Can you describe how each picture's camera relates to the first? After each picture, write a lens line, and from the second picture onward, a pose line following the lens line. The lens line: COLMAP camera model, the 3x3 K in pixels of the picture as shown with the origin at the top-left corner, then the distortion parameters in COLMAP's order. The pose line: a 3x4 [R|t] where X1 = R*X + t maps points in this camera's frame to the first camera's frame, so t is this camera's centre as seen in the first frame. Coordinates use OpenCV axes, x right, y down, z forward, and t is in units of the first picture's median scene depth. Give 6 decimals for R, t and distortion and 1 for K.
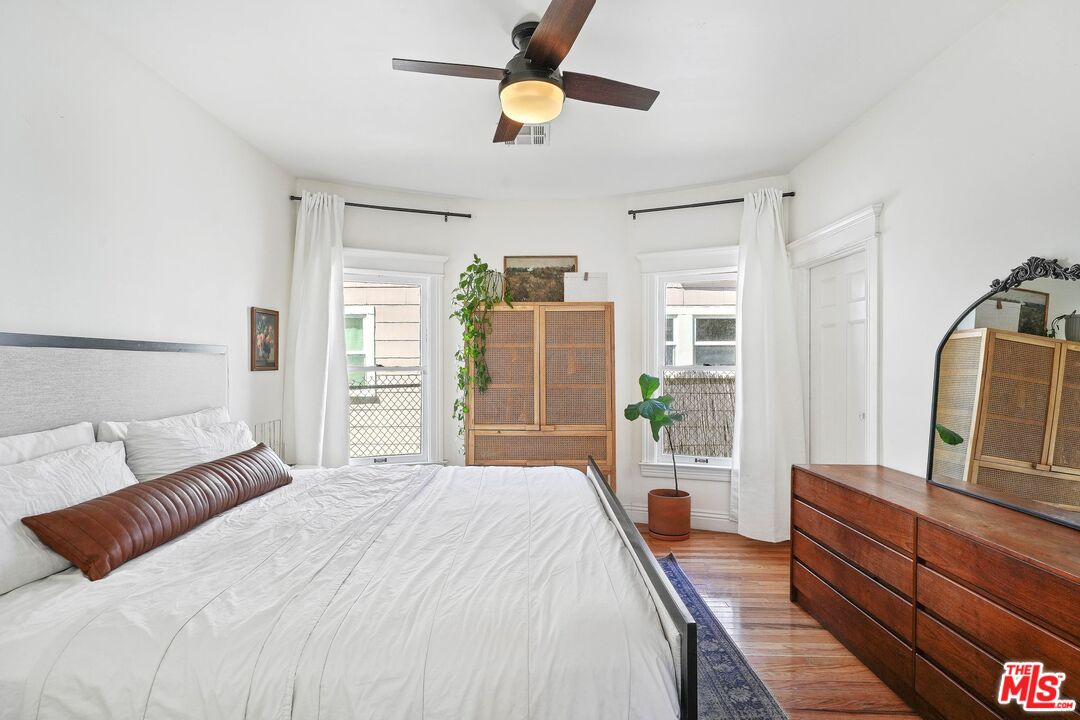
lens RADIAL K [[511.7, 0, 538.1], [0, 511.7, 358.3], [0, 0, 1]] dist [0.003809, -0.000624]
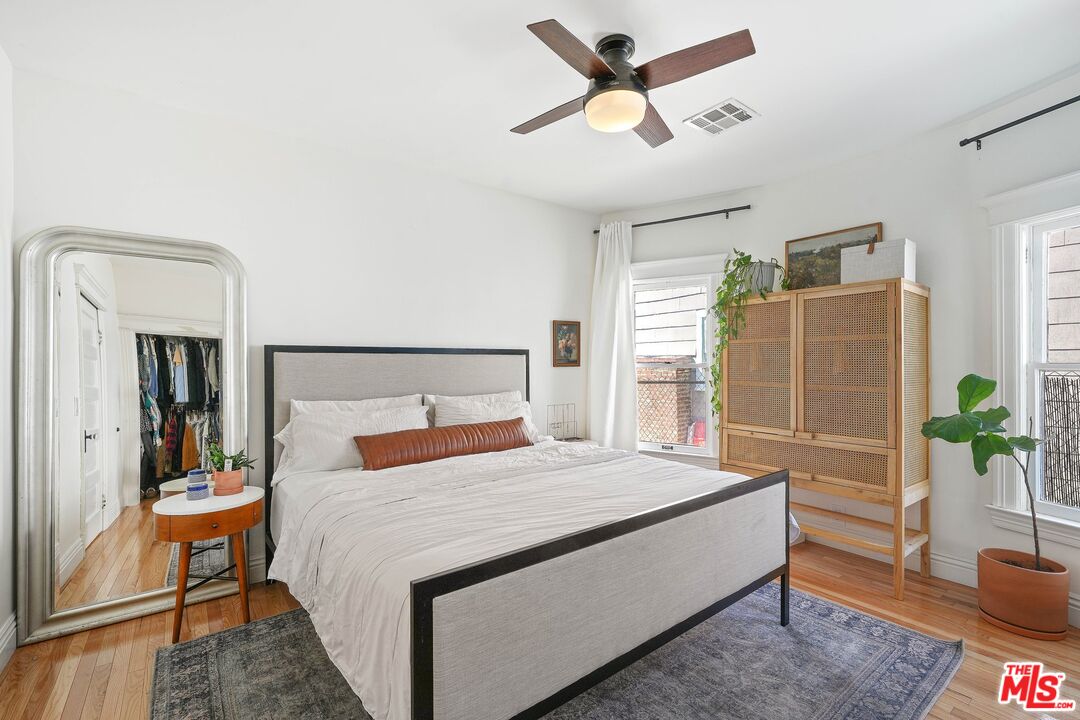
lens RADIAL K [[479.8, 0, 544.1], [0, 479.8, 359.9], [0, 0, 1]] dist [0.001244, 0.000432]
pose [[0.610957, -0.005122, -0.791647, 0.388770], [0.012554, 0.999916, 0.003219, 0.001391], [0.791564, -0.011905, 0.610970, 0.161695]]
